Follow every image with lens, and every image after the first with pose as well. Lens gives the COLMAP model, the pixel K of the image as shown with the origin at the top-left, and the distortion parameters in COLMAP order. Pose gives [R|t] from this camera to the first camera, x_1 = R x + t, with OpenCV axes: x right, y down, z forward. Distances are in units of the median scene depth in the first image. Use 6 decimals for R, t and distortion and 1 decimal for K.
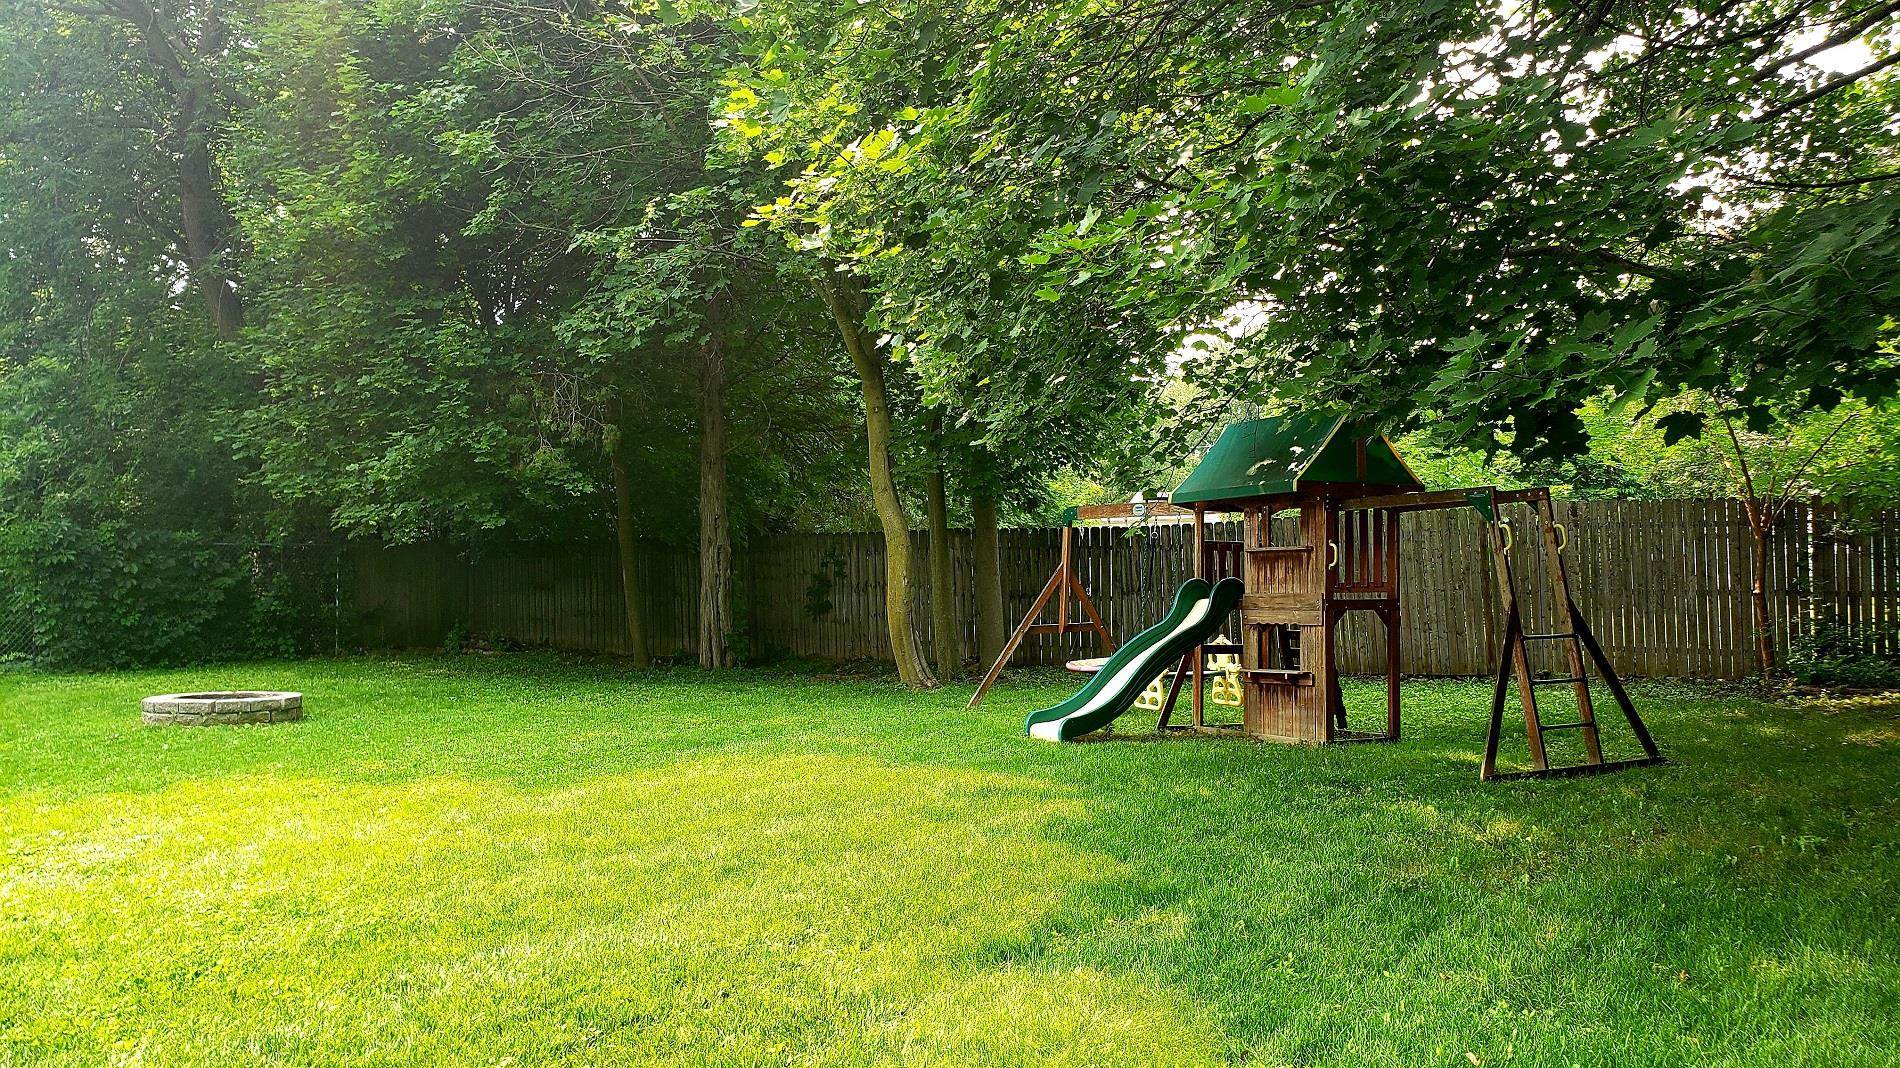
lens RADIAL K [[1470.6, 0, 950.0], [0, 1470.6, 534.0], [0, 0, 1]] dist [0.123788, 0.000634]
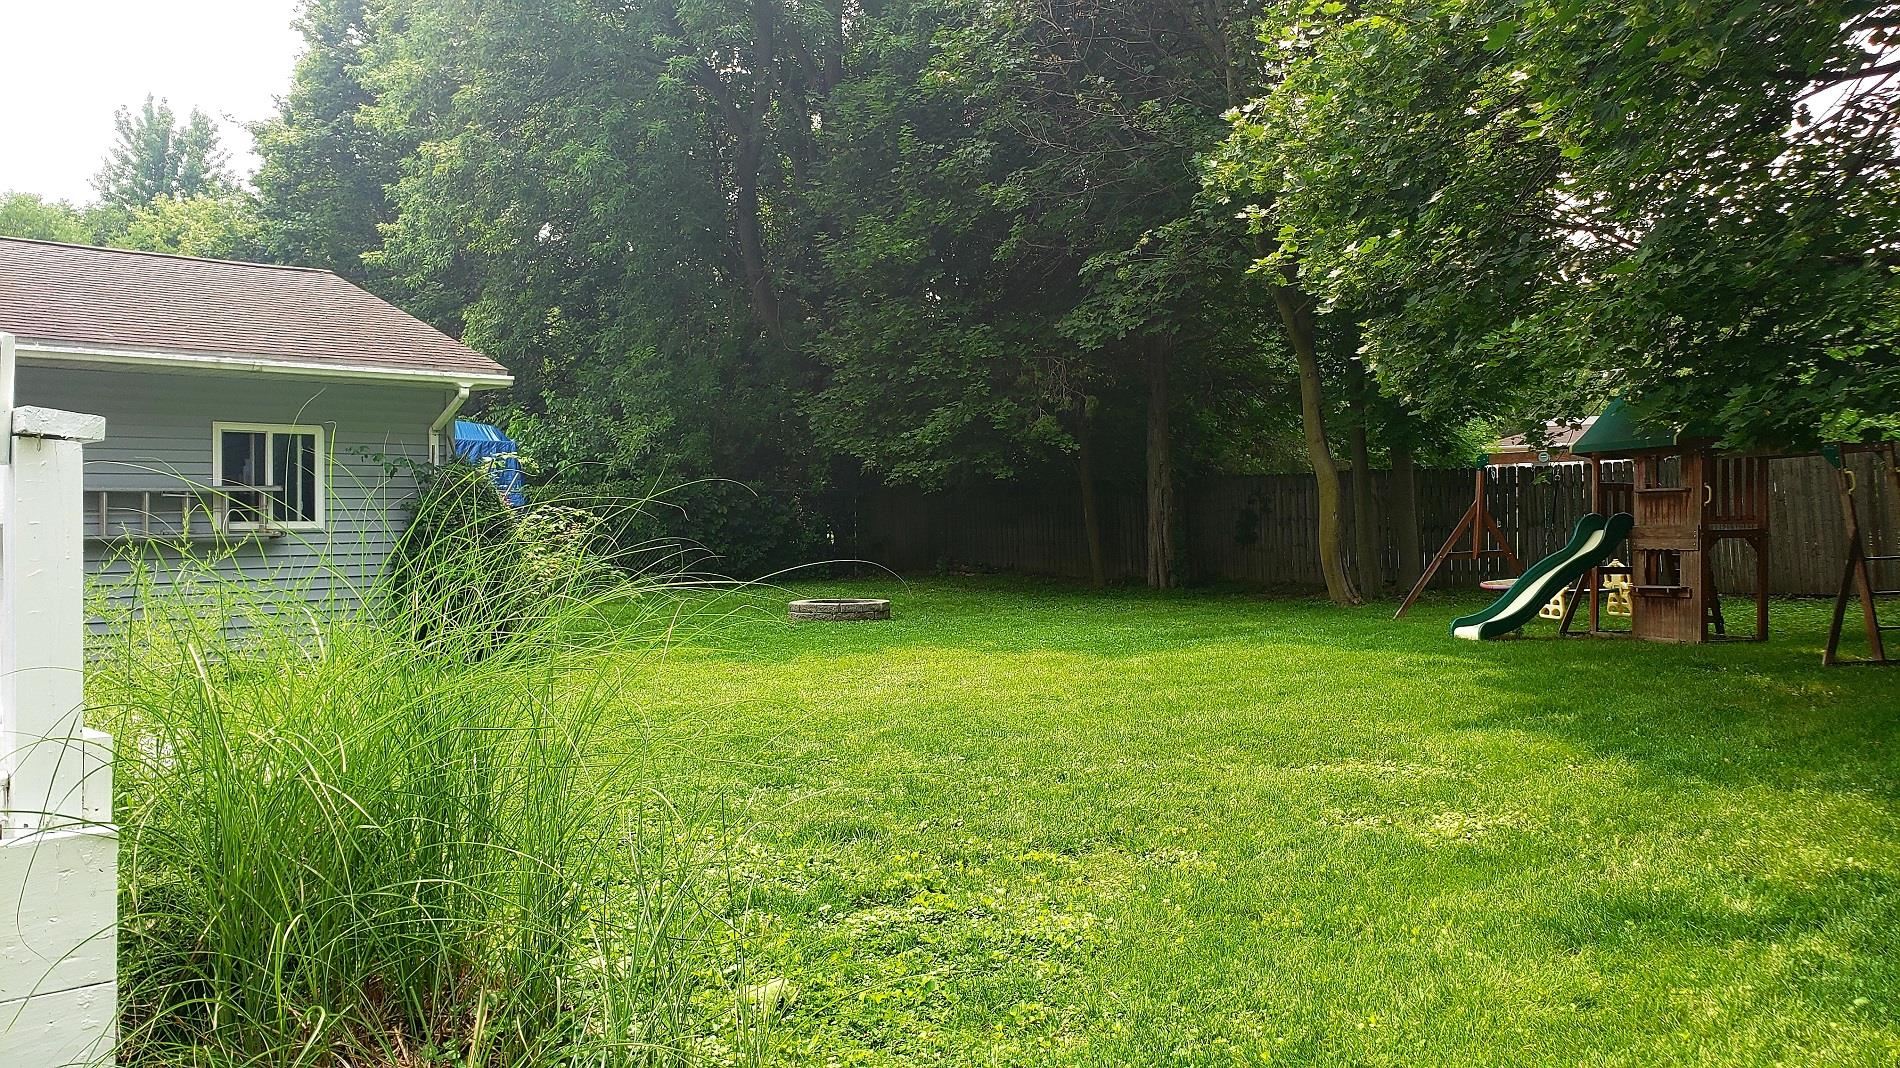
lens RADIAL K [[1498.1, 0, 950.0], [0, 1498.1, 534.0], [0, 0, 1]] dist [0.175137, -0.363191]
pose [[0.971119, -0.006589, -0.238505, -0.049344], [0.017927, 0.998808, 0.045399, -0.019661], [0.237921, -0.048364, 0.970080, -0.356007]]
